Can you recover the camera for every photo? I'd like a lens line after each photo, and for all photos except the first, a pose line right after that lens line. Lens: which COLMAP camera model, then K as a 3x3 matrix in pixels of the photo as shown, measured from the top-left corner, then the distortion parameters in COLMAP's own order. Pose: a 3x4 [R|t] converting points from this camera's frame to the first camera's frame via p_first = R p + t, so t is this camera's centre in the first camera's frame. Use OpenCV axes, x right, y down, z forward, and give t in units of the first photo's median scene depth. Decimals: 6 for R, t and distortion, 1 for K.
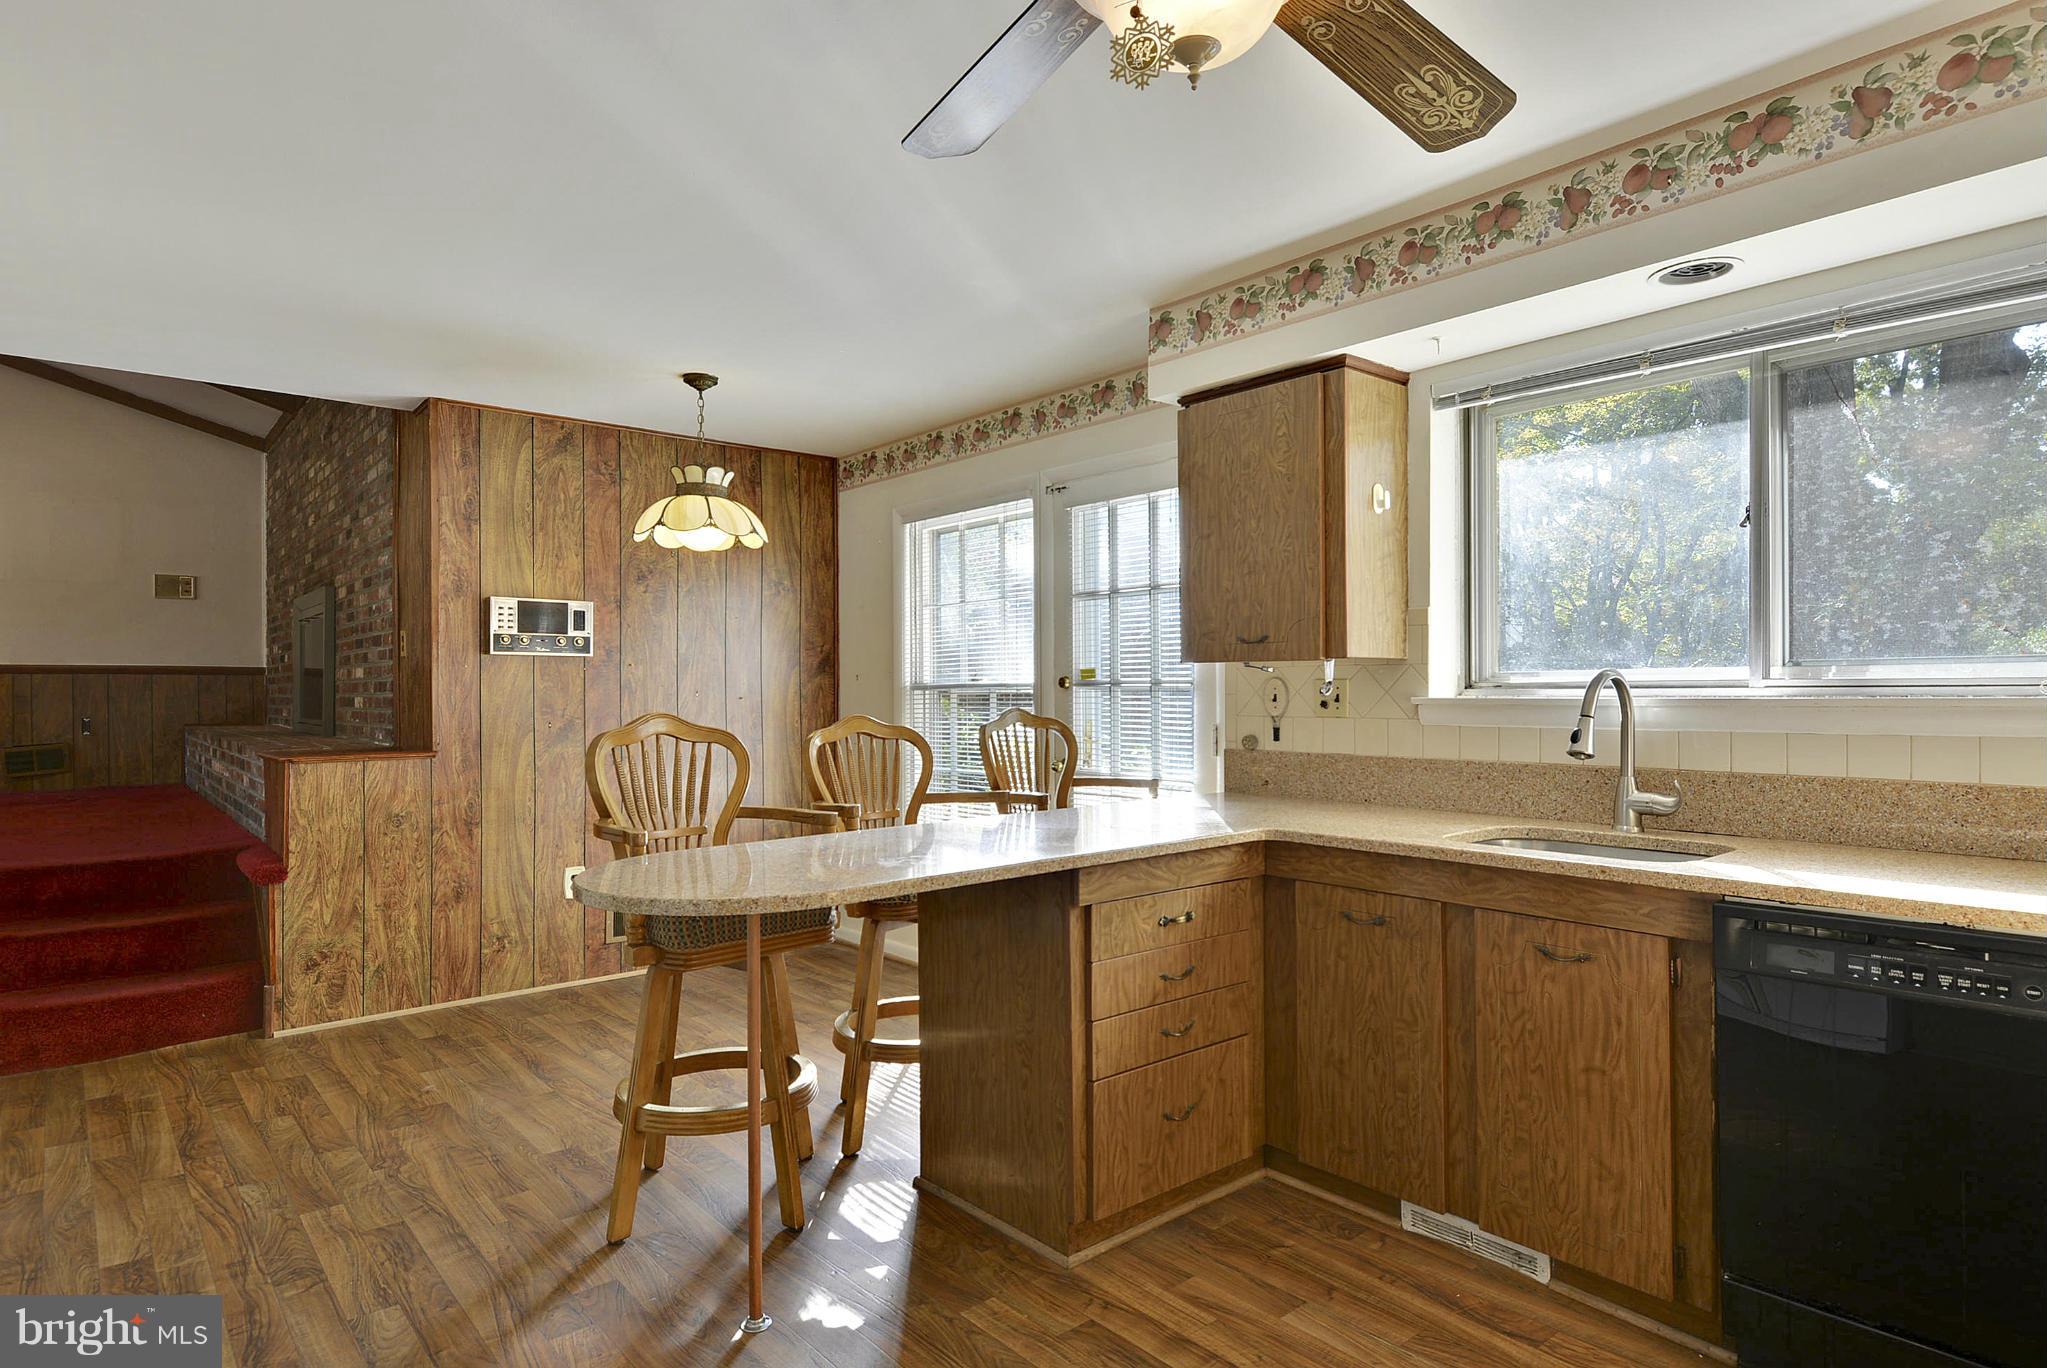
lens RADIAL K [[1107.1, 0, 1039.4], [0, 1107.1, 699.9], [0, 0, 1]] dist [0.001639, -0.001542]
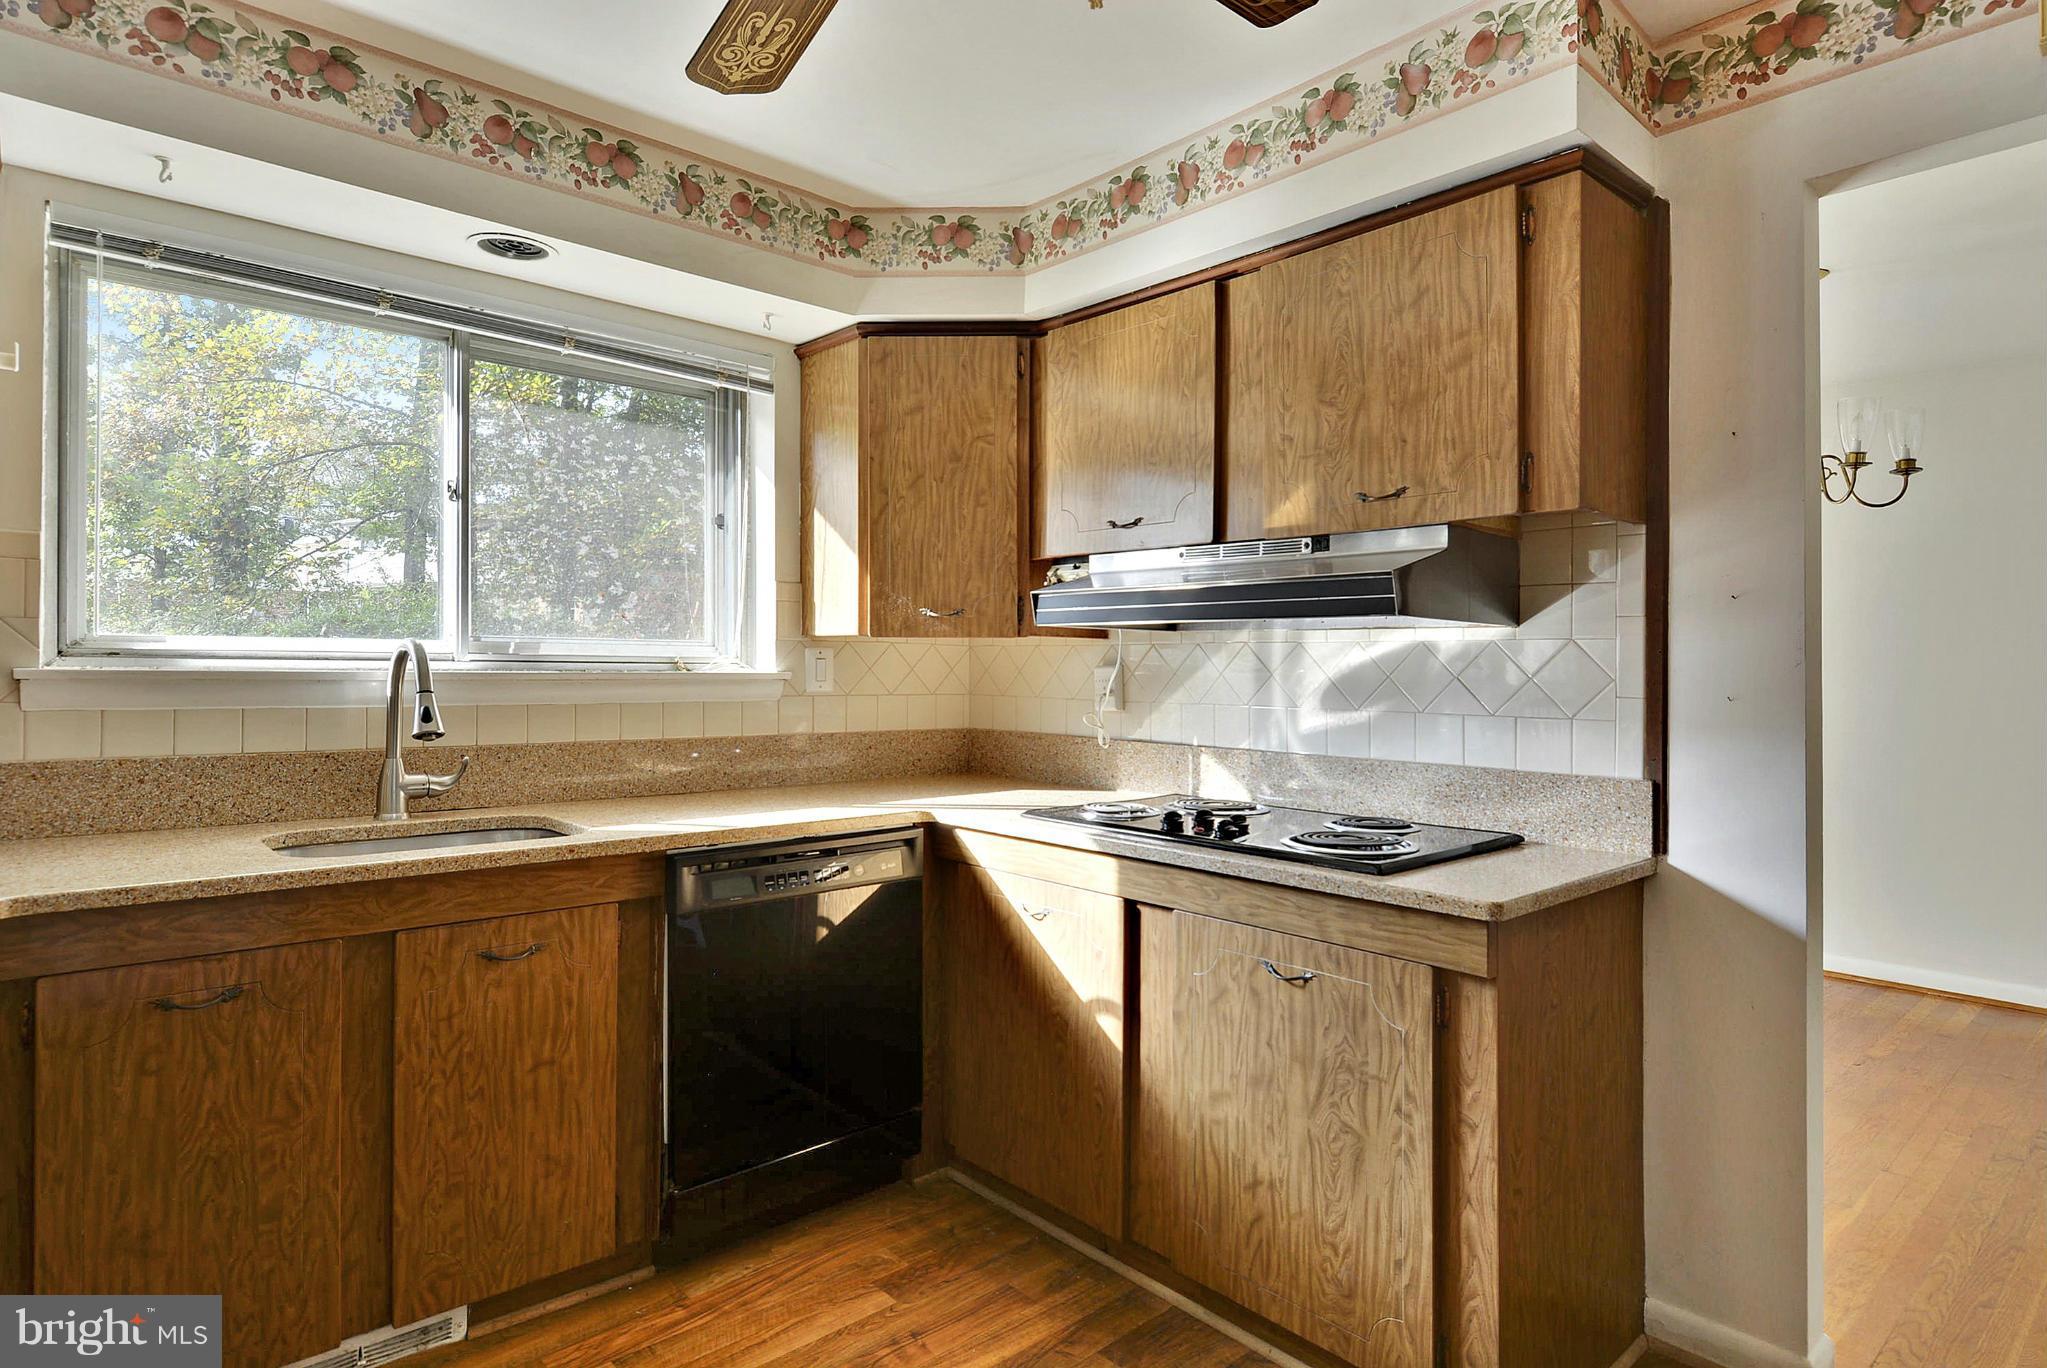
lens RADIAL K [[1107.1, 0, 1039.2], [0, 1107.1, 666.0], [0, 0, 1]] dist [0.001639, -0.001542]
pose [[-0.018997, 0.008013, 0.999787, -0.436001], [-0.002966, 0.999963, -0.008071, -0.000388], [-0.999815, -0.003119, -0.018972, 0.564860]]
